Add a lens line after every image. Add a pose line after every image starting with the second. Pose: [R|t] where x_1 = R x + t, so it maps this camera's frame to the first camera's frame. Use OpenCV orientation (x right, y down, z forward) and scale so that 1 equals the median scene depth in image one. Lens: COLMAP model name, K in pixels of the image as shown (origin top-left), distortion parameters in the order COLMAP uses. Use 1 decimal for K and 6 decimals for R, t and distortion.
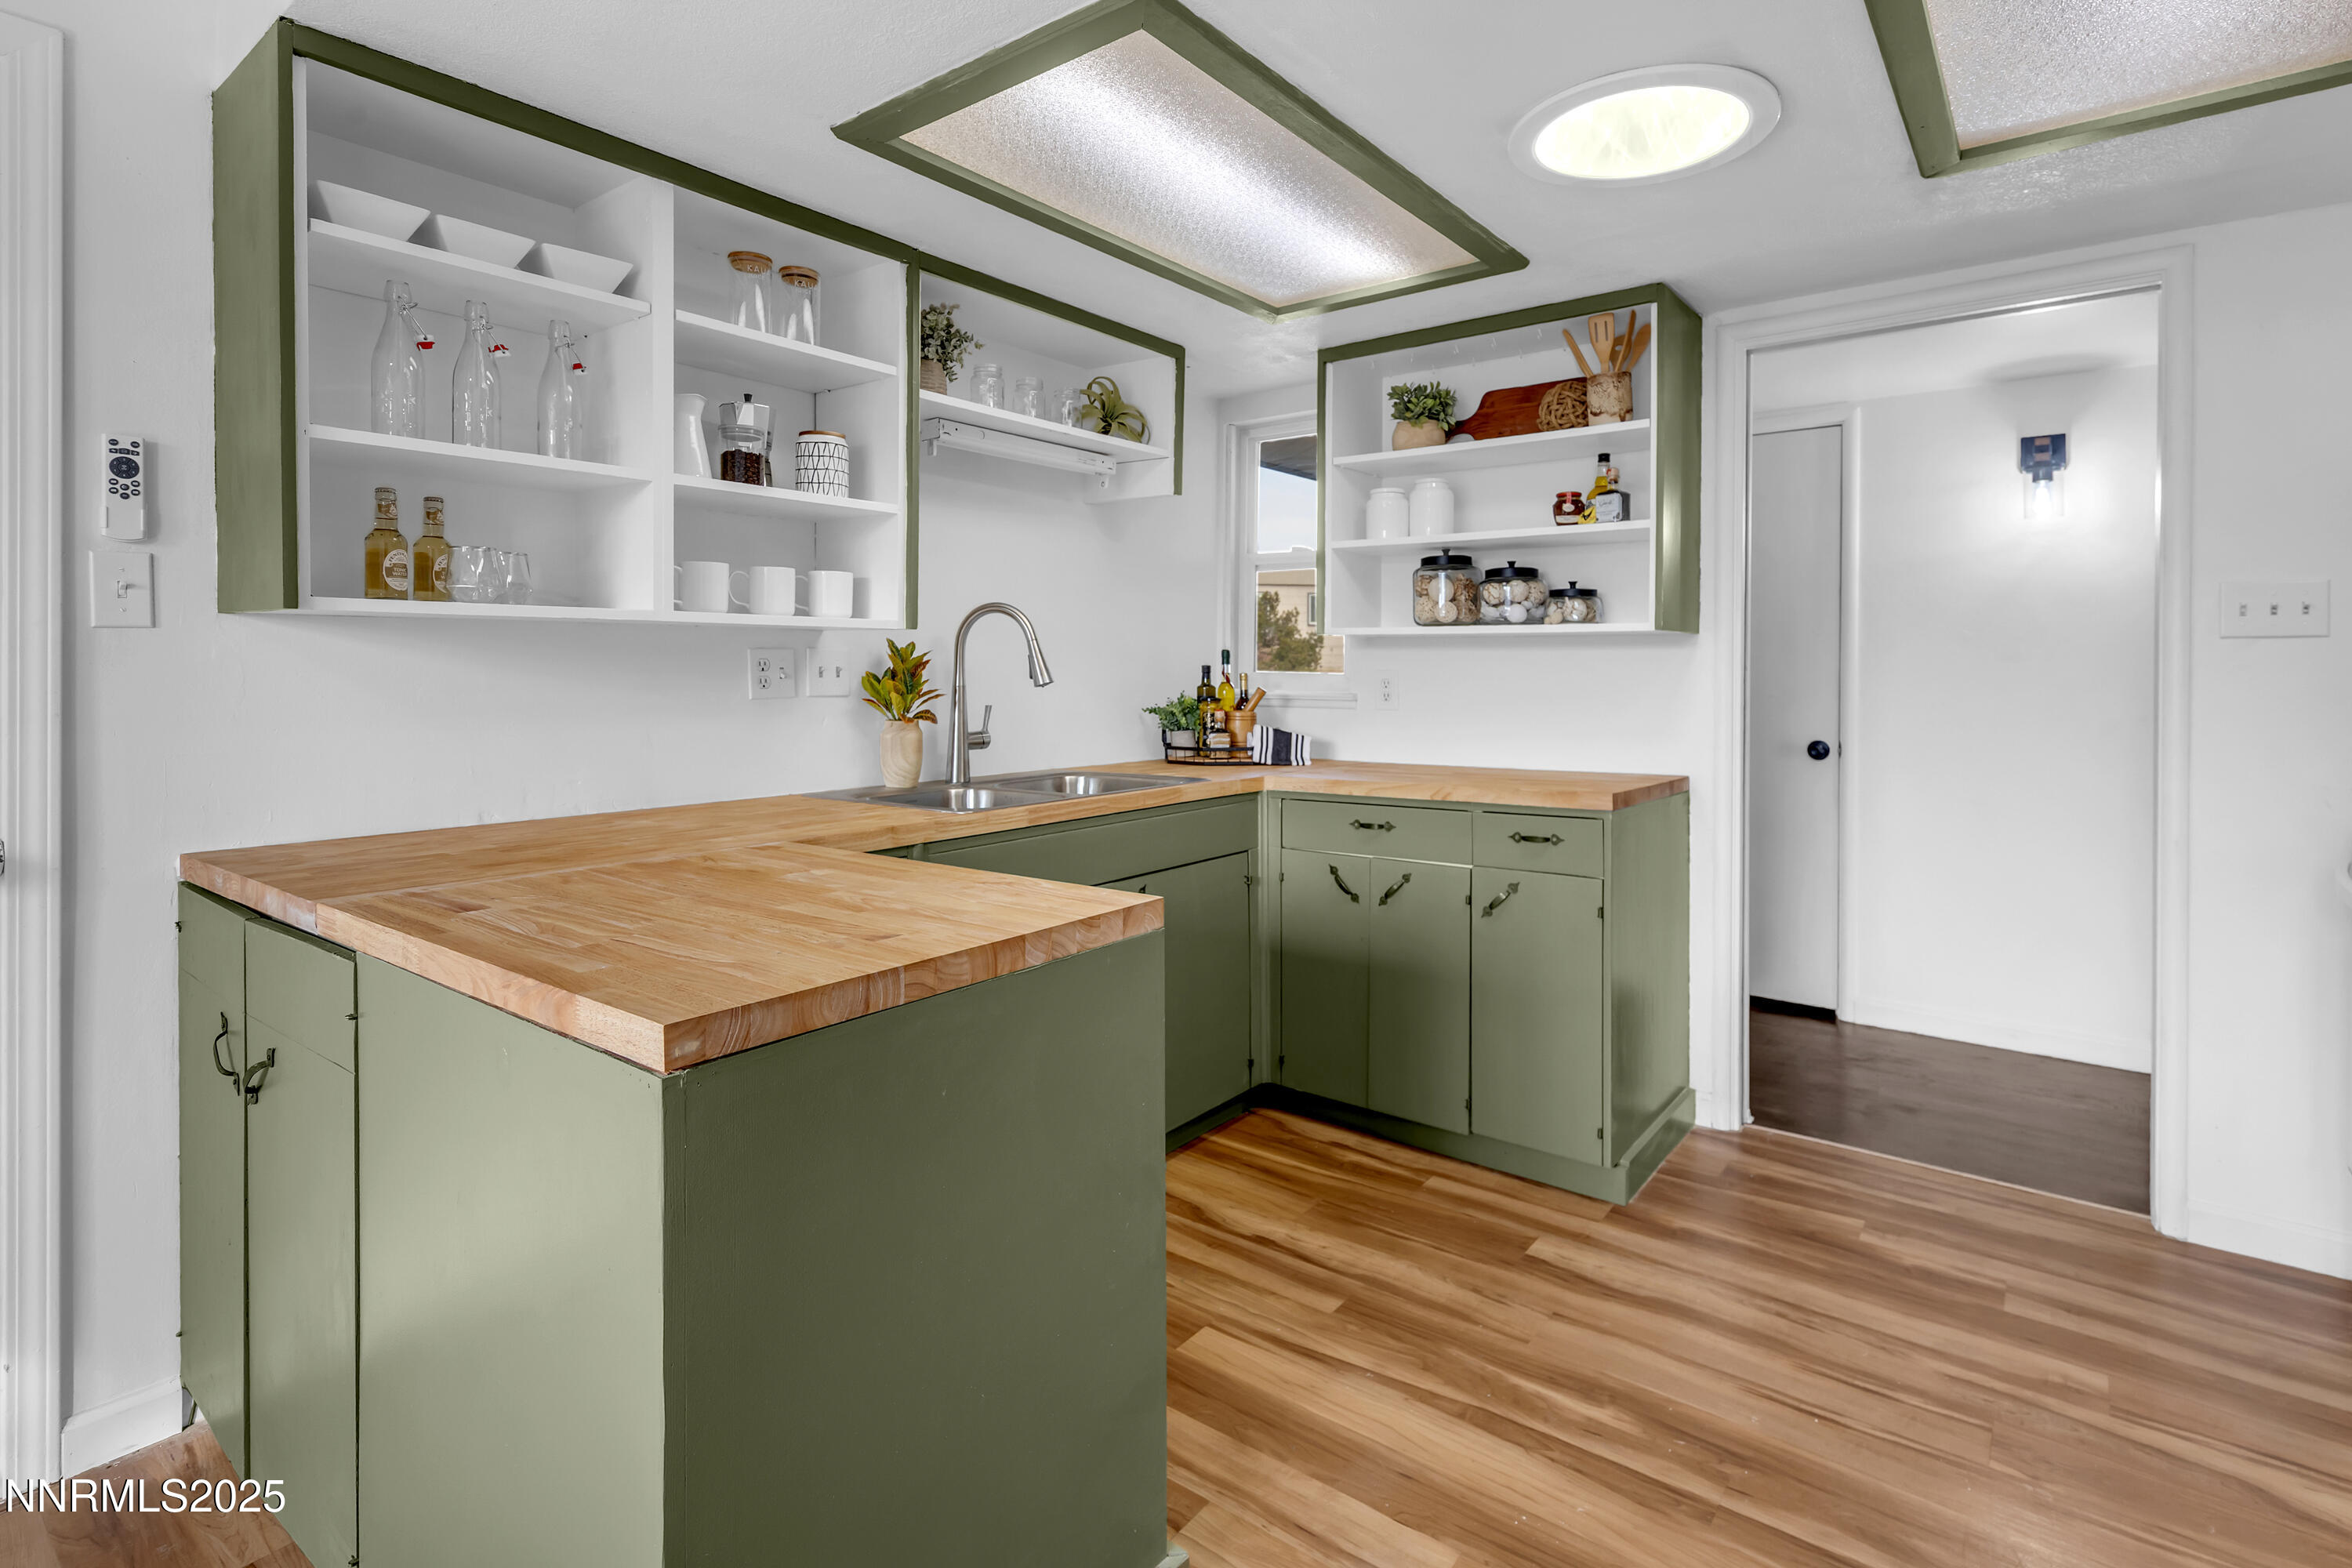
lens RADIAL K [[1133.2, 0, 1173.8], [0, 1133.2, 676.9], [0, 0, 1]] dist [-0.000807, 0.000824]
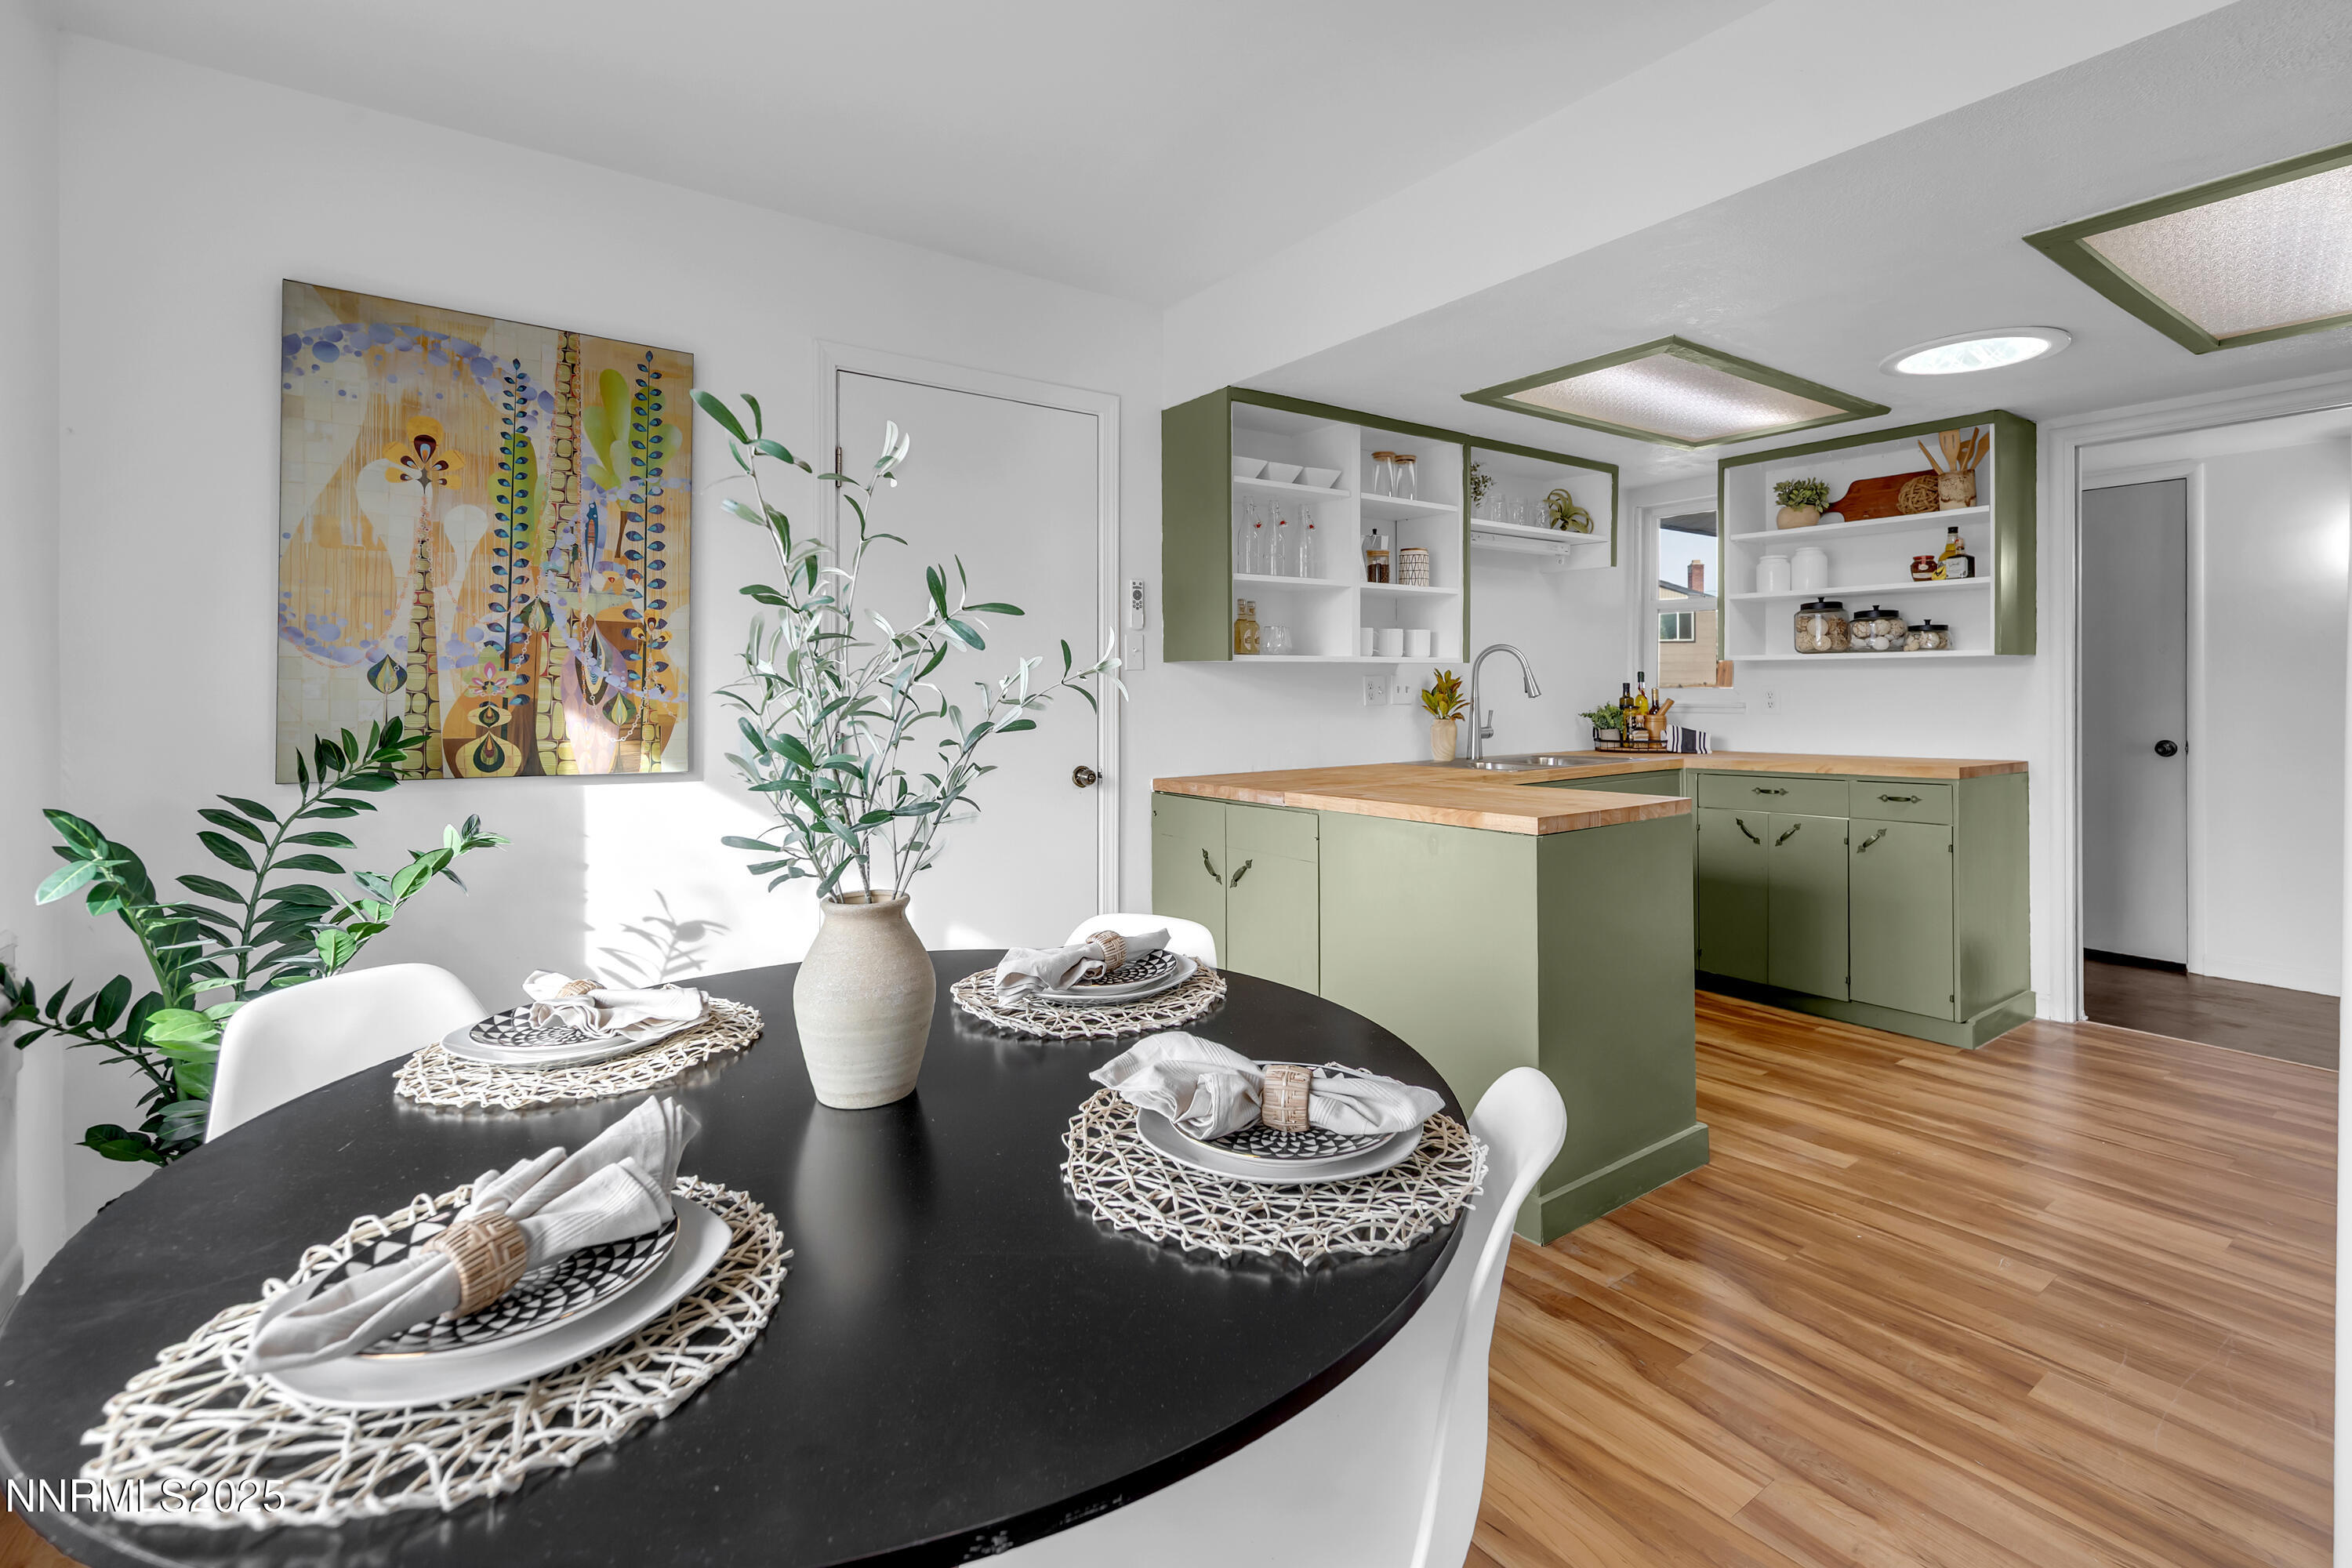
lens RADIAL K [[1053.3, 0, 1178.6], [0, 1053.3, 691.2], [0, 0, 1]] dist [0.001097, 0.000123]
pose [[0.960174, -0.007126, -0.279311, -0.176104], [0.006225, 0.999972, -0.004113, 0.002548], [0.279332, 0.002210, 0.960192, -0.517411]]
